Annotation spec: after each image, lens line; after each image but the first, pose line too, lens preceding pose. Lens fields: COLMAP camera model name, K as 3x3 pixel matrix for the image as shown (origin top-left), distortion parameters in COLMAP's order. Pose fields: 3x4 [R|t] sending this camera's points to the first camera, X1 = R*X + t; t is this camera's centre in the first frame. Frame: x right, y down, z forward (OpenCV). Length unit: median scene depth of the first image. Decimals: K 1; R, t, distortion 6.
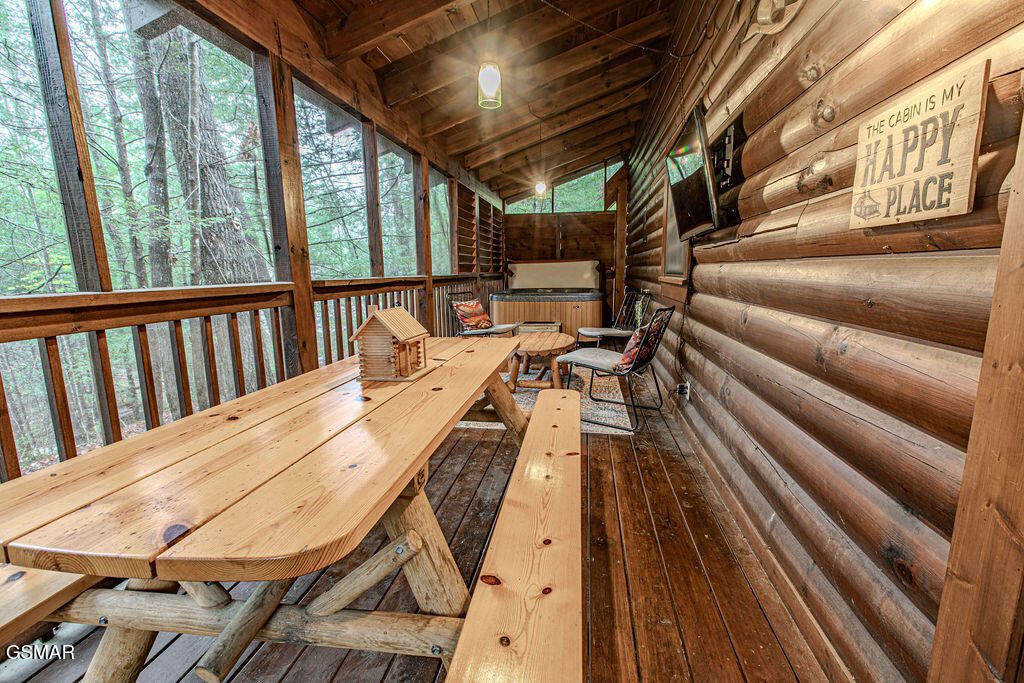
lens RADIAL K [[453.8, 0, 517.4], [0, 453.8, 344.7], [0, 0, 1]] dist [0.004736, -0.001648]
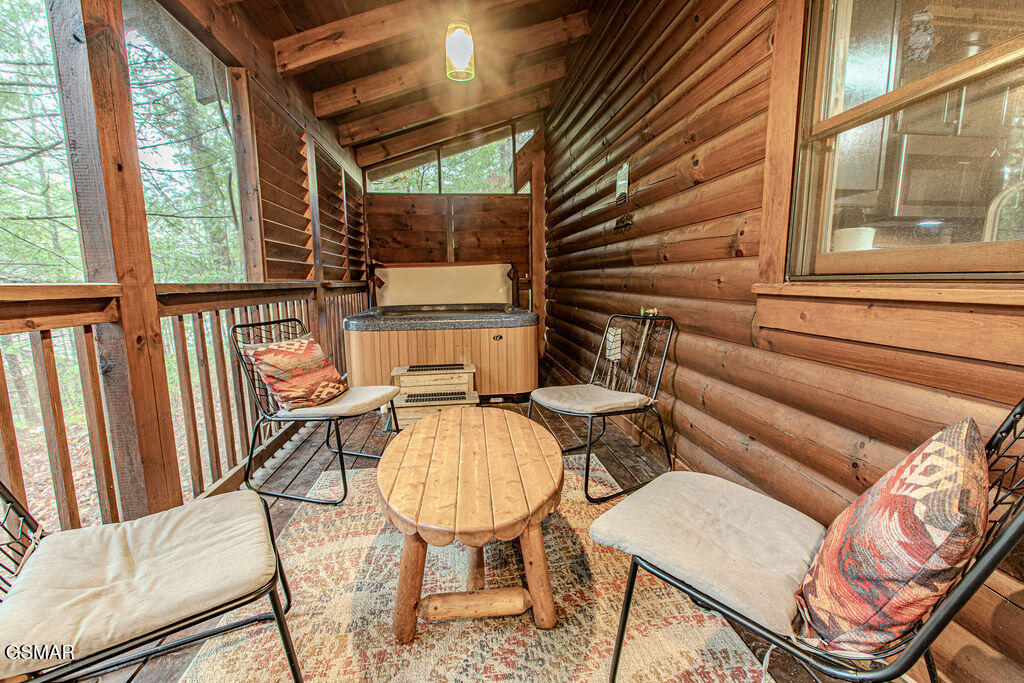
lens RADIAL K [[453.8, 0, 512.4], [0, 453.8, 346.5], [0, 0, 1]] dist [0.004736, -0.001648]
pose [[0.963189, -0.037674, 0.266171, -0.008522], [0.042842, 0.998989, -0.013635, -0.050303], [-0.265388, 0.024537, 0.963829, 0.338845]]
